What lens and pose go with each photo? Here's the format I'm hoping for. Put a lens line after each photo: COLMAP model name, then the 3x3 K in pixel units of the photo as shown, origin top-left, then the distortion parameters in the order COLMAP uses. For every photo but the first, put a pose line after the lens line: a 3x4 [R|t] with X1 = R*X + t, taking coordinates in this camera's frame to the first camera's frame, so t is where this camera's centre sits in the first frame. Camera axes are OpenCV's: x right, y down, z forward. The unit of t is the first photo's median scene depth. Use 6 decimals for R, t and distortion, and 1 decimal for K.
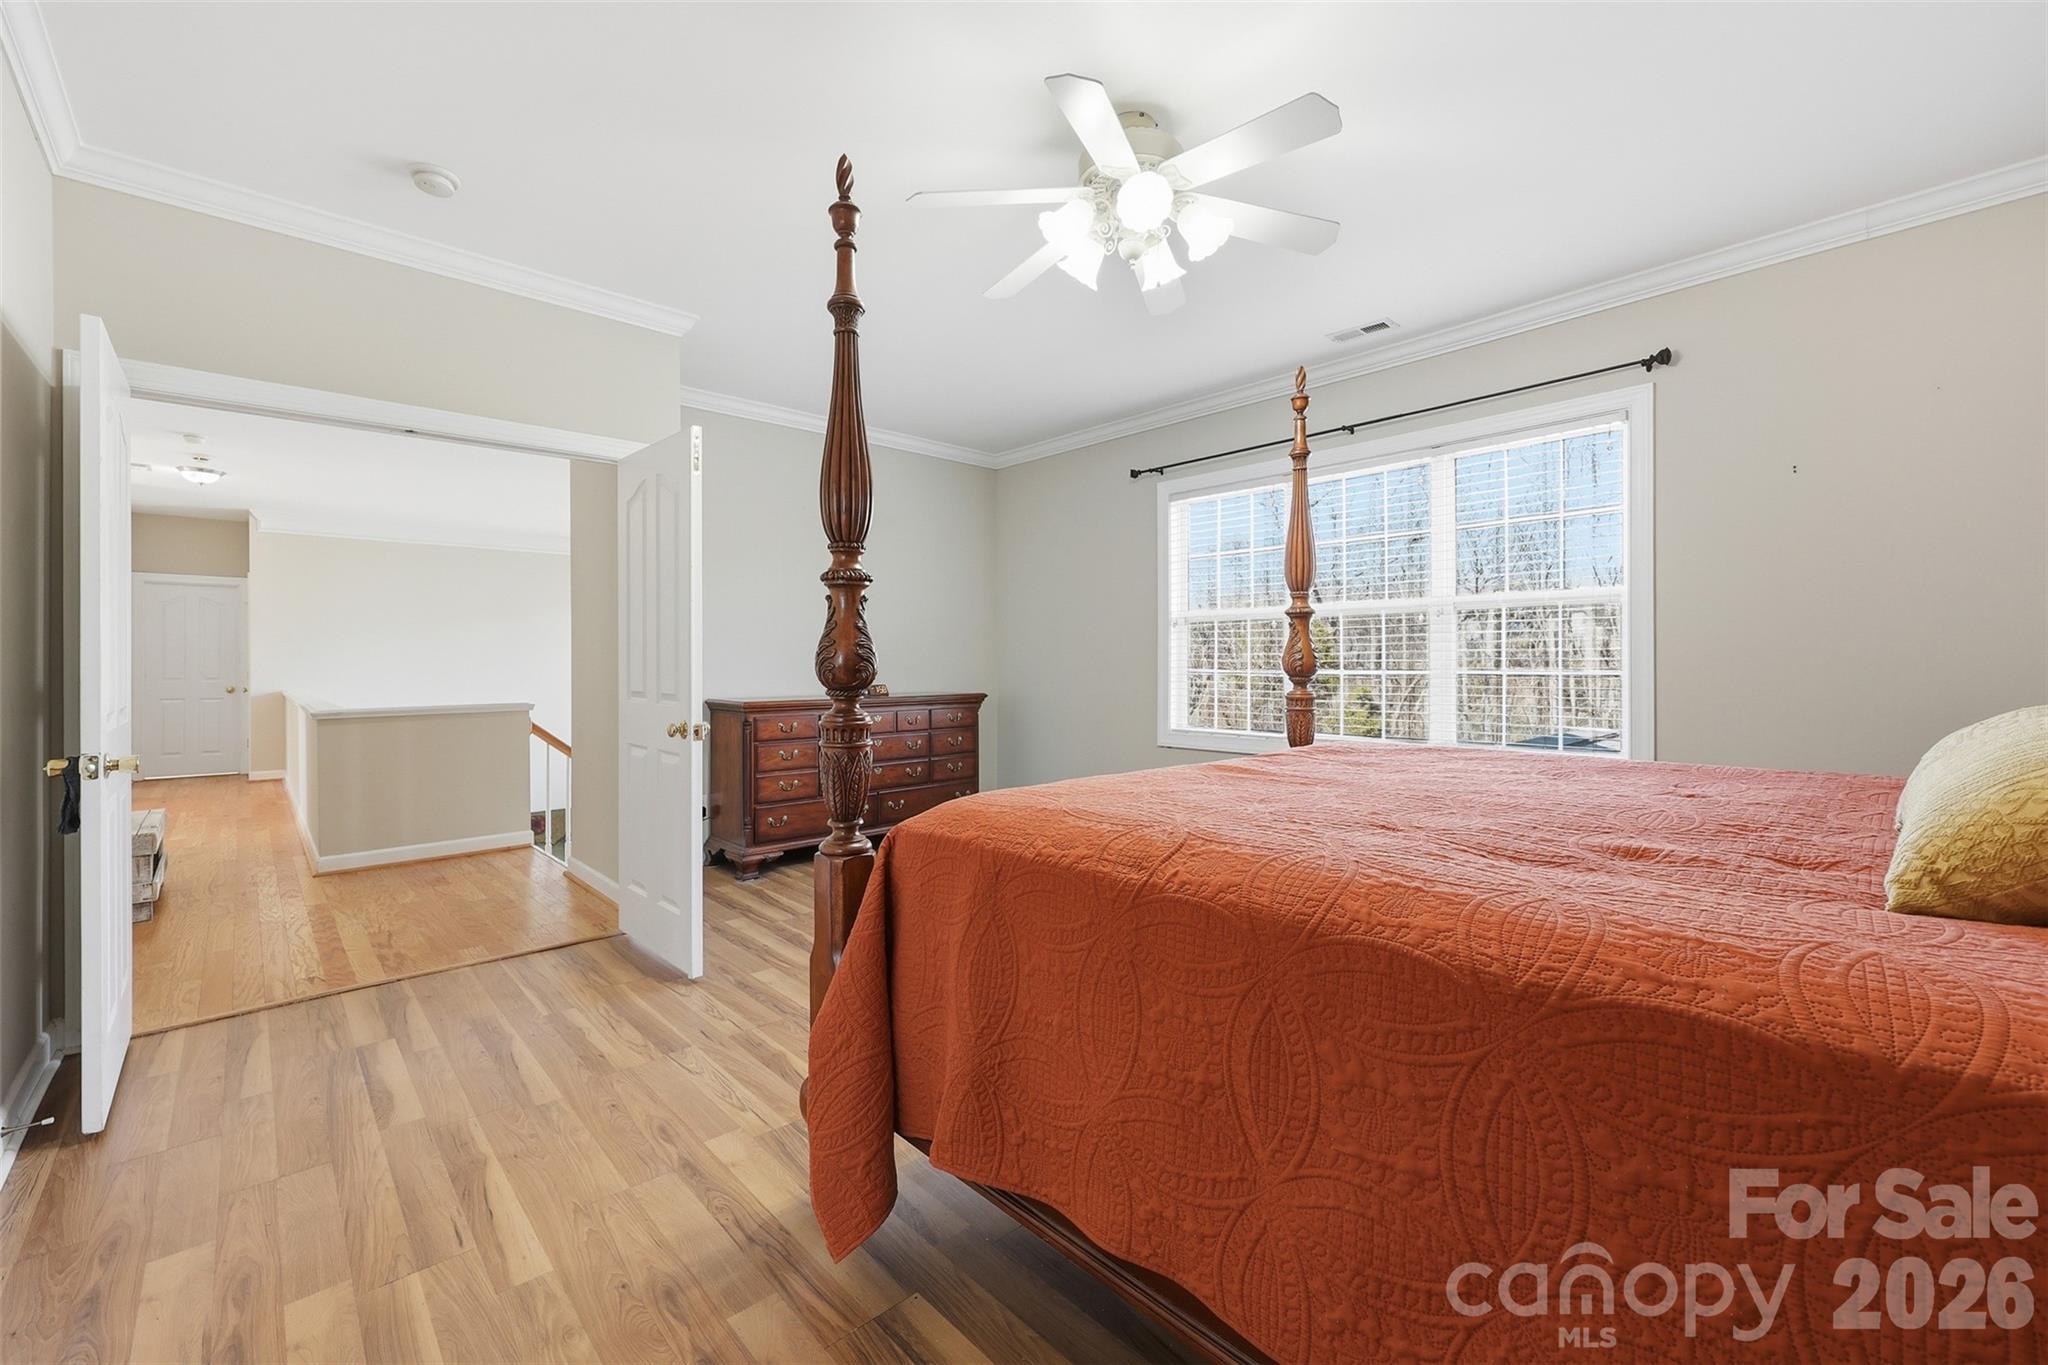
lens RADIAL K [[832.1, 0, 1021.9], [0, 832.1, 665.3], [0, 0, 1]] dist [-0.002592, 0.000556]
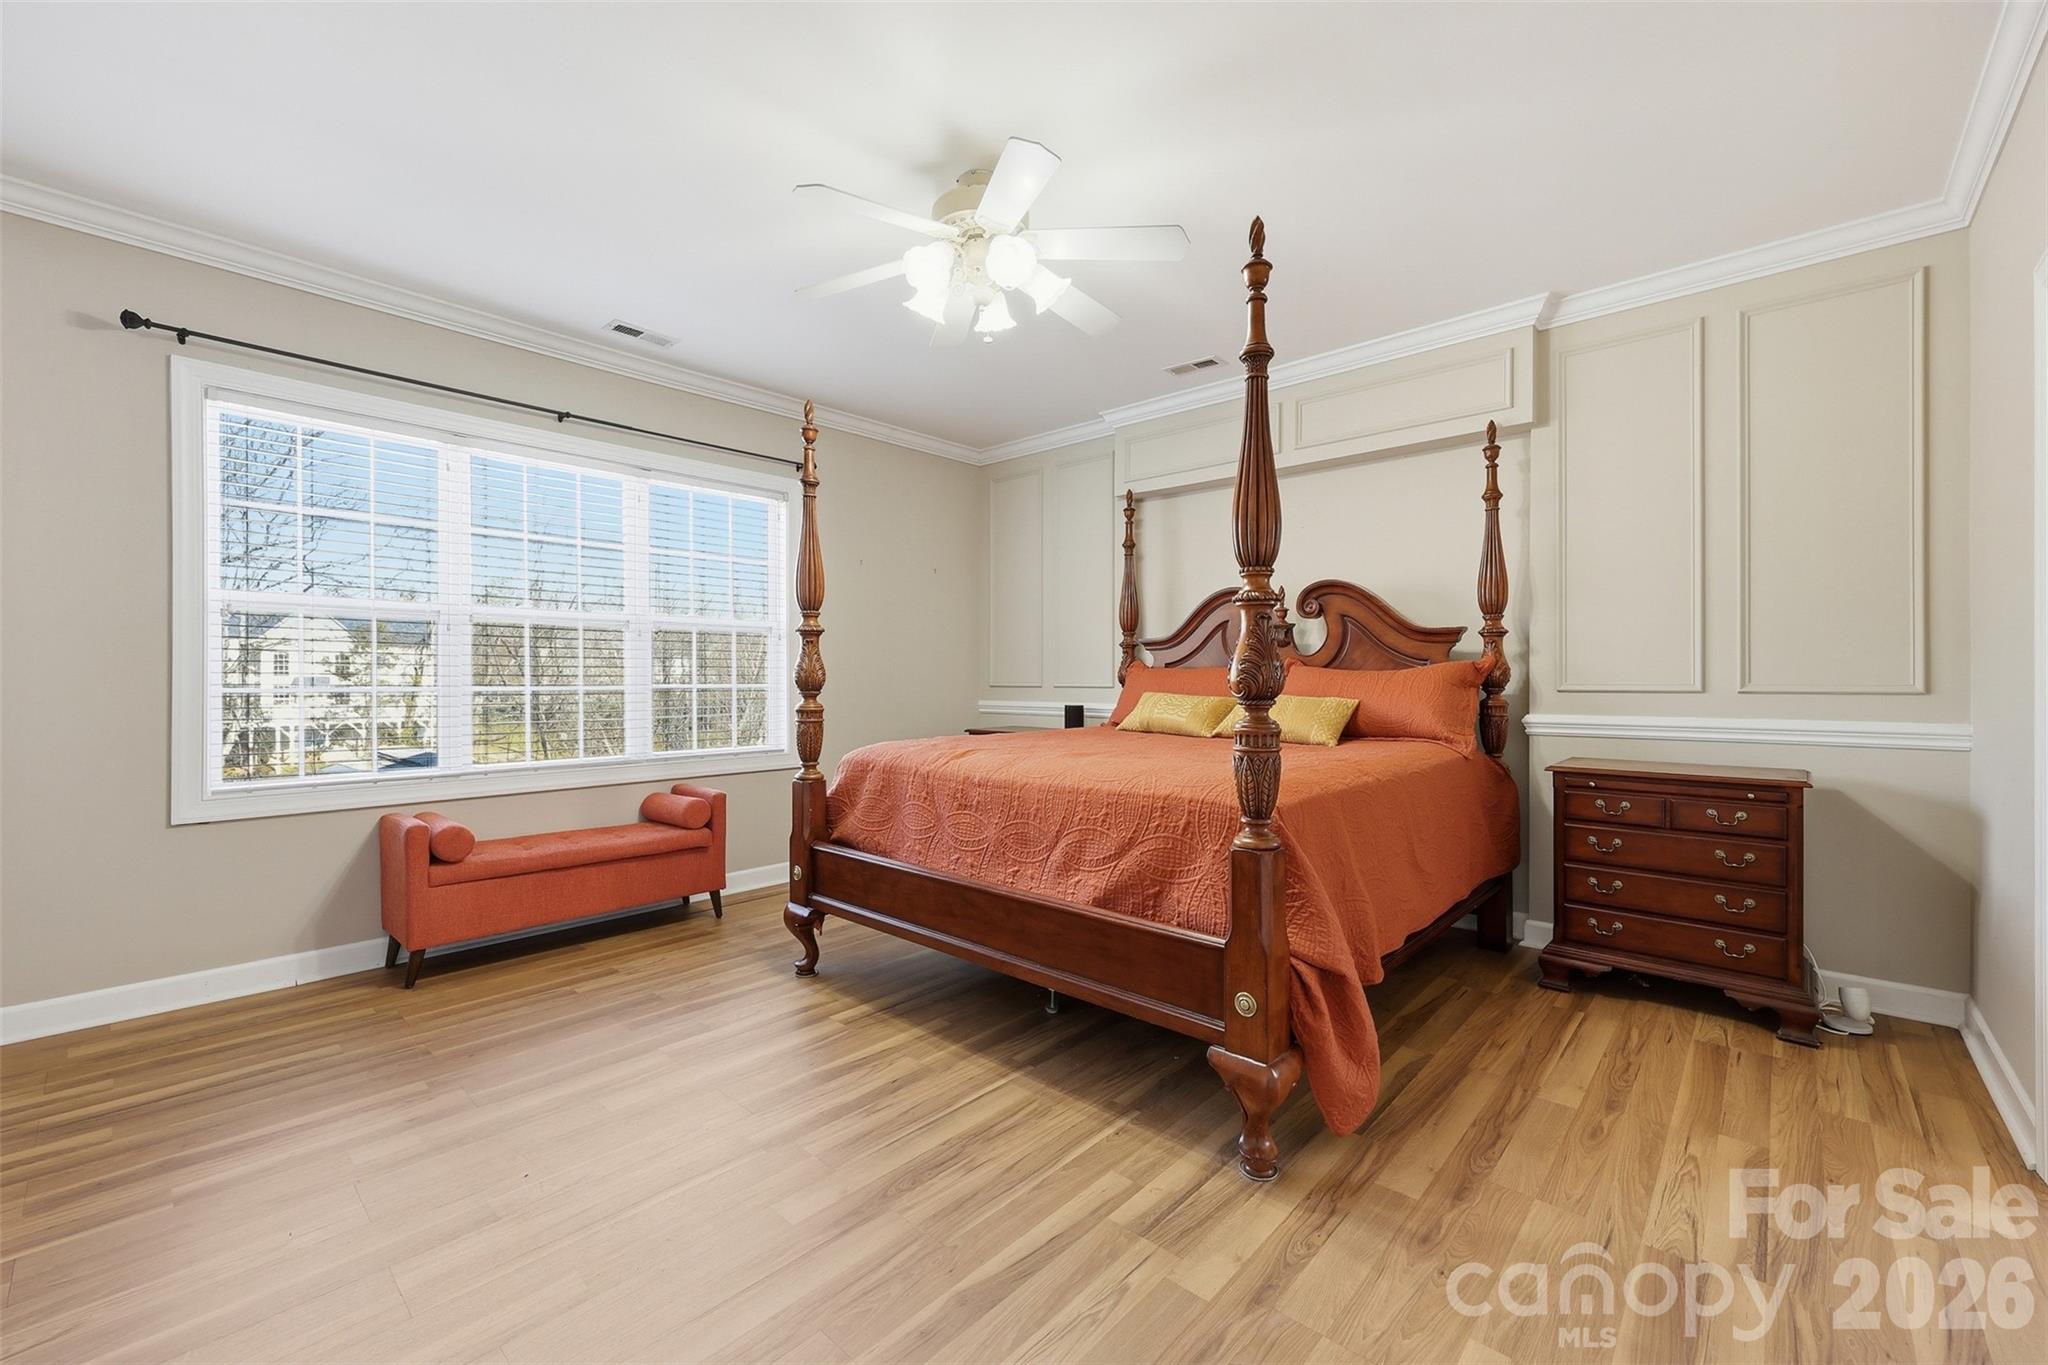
lens RADIAL K [[832.1, 0, 1017.4], [0, 832.1, 679.5], [0, 0, 1]] dist [-0.002592, 0.000556]
pose [[-0.080059, 0.001326, 0.996789, -0.746121], [0.002630, 0.999996, -0.001119, 0.001562], [-0.996787, 0.002532, -0.080062, 0.814836]]
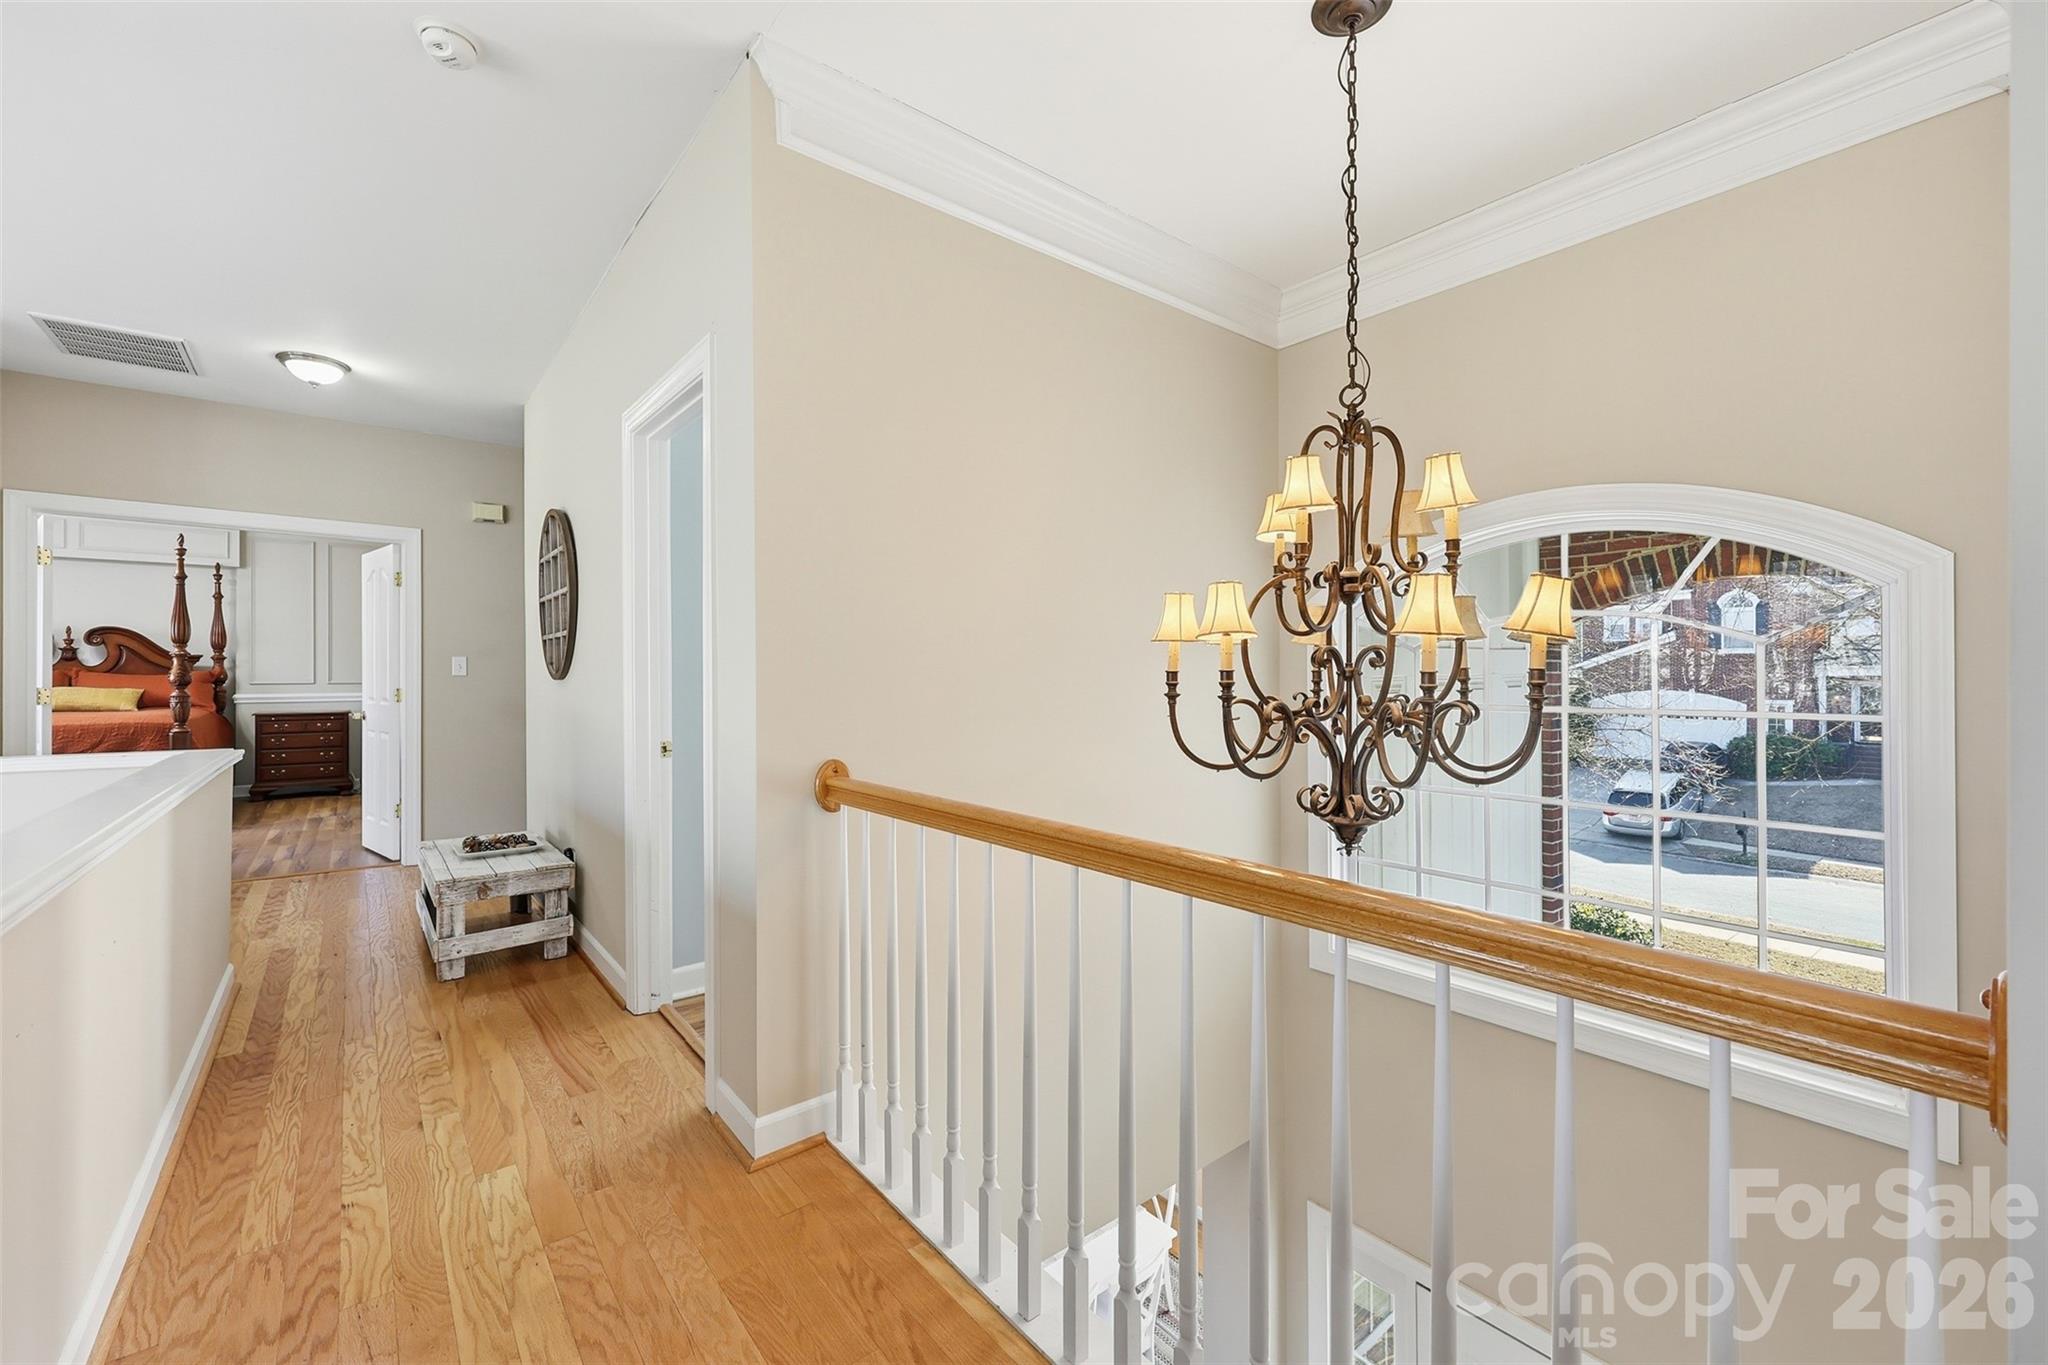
lens RADIAL K [[832.1, 0, 1018.4], [0, 832.1, 669.3], [0, 0, 1]] dist [-0.002592, 0.000556]
pose [[-0.997285, 0.009316, 0.073052, -2.635765], [0.009329, 0.999956, -0.000164, -0.006124], [-0.073050, 0.000518, -0.997328, 2.795882]]
